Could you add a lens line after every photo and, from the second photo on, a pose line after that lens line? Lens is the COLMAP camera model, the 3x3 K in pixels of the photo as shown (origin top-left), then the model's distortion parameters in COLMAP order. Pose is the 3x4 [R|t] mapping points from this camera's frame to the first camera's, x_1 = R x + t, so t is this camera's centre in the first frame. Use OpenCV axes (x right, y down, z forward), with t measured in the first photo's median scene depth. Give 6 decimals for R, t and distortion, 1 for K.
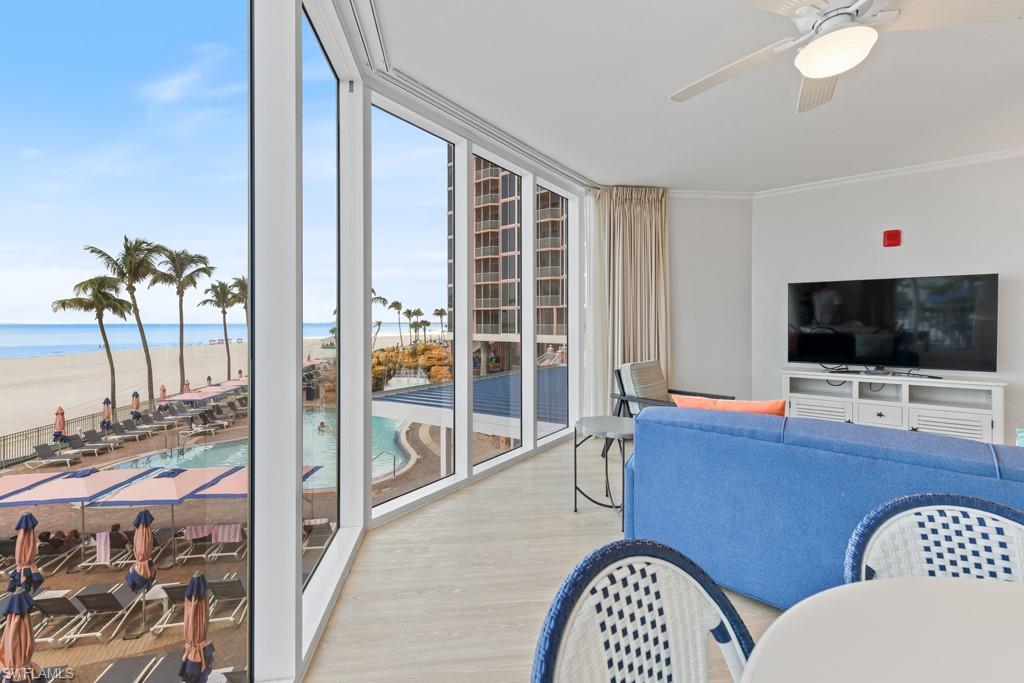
lens RADIAL K [[410.2, 0, 507.9], [0, 410.2, 335.2], [0, 0, 1]] dist [0.001501, 0.000136]
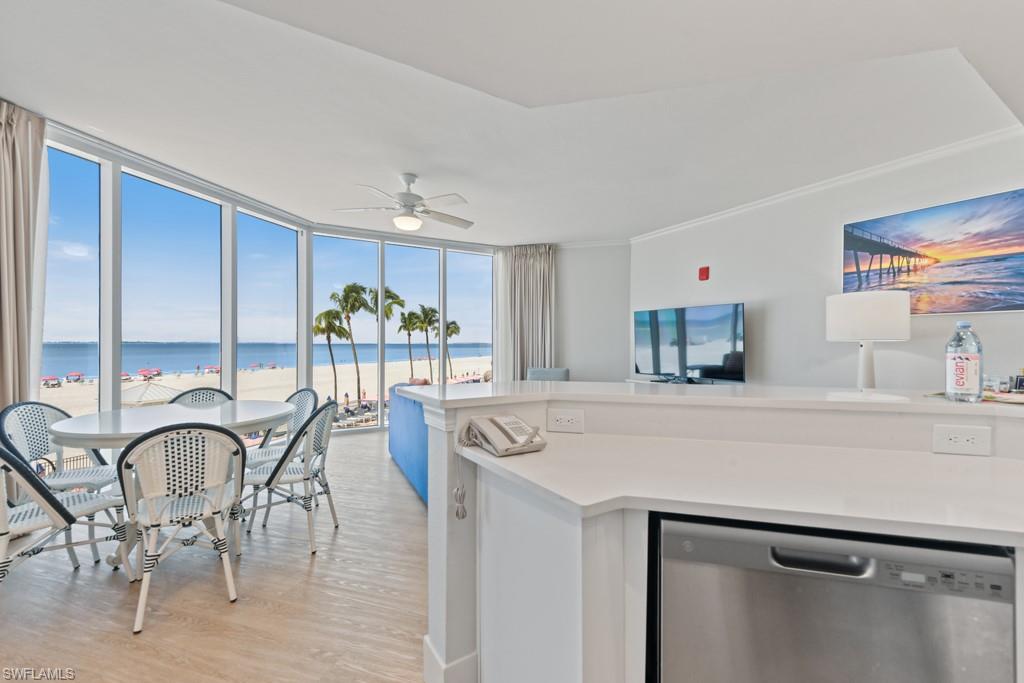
lens RADIAL K [[413.7, 0, 512.0], [0, 413.7, 341.5], [0, 0, 1]] dist [-0.000679, -0.000068]
pose [[0.915891, -0.001160, -0.401425, 0.160925], [-0.012339, 0.999442, -0.031041, 0.000914], [0.401237, 0.033383, 0.915366, -0.055631]]
